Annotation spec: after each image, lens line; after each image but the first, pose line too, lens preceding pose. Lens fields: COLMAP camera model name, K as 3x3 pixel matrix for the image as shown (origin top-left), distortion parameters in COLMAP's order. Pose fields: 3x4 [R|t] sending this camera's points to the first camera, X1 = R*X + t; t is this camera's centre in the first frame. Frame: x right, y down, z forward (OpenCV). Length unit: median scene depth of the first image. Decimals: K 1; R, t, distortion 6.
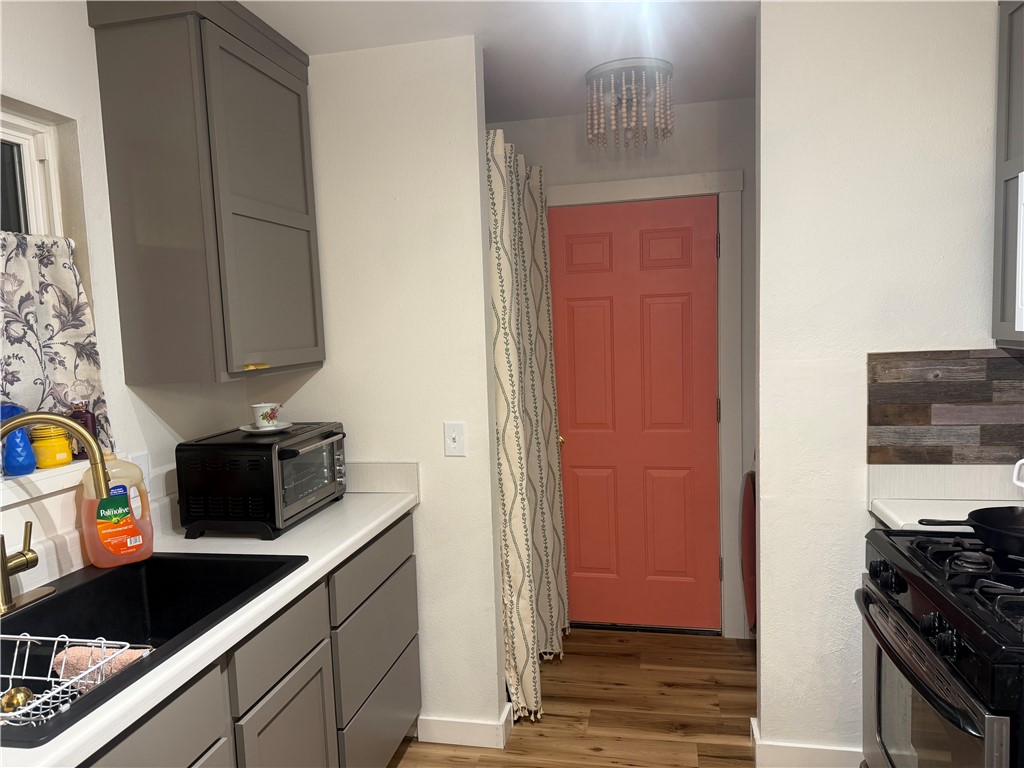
lens RADIAL K [[720.3, 0, 512.0], [0, 720.3, 384.0], [0, 0, 1]] dist [0.110149, -0.139054]
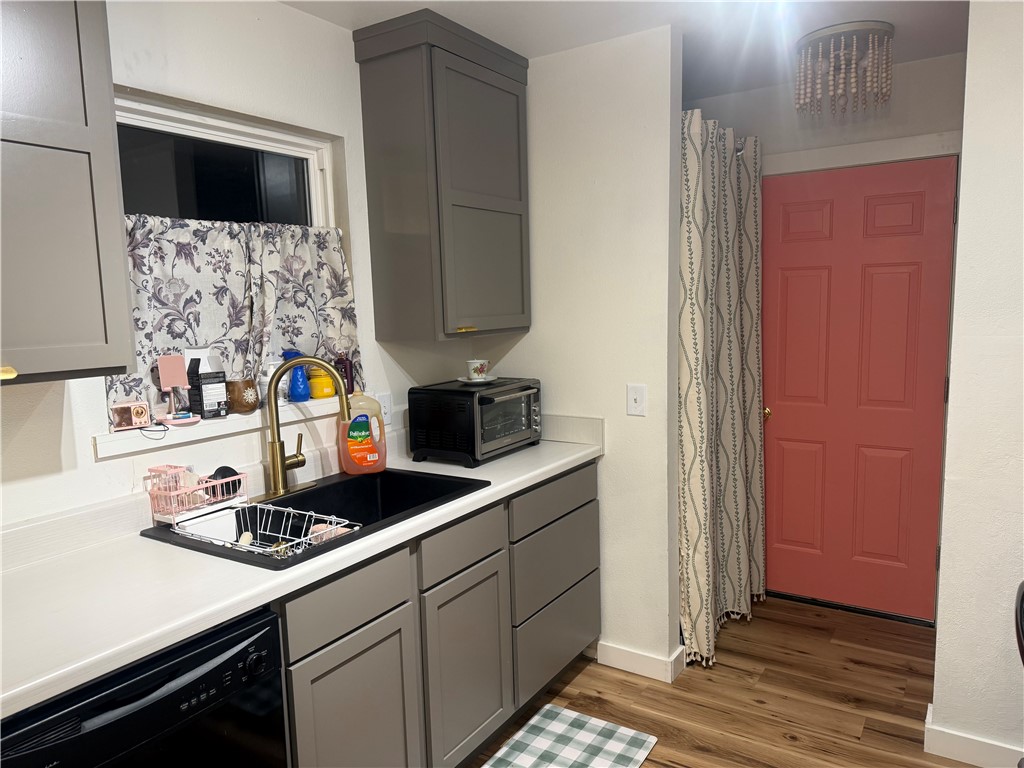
lens RADIAL K [[726.6, 0, 512.0], [0, 726.6, 384.0], [0, 0, 1]] dist [0.109188, -0.155162]
pose [[0.930892, 0.053225, -0.361396, 0.142791], [-0.037899, 0.998061, 0.049368, 0.004500], [0.363323, -0.032260, 0.931105, -0.101962]]
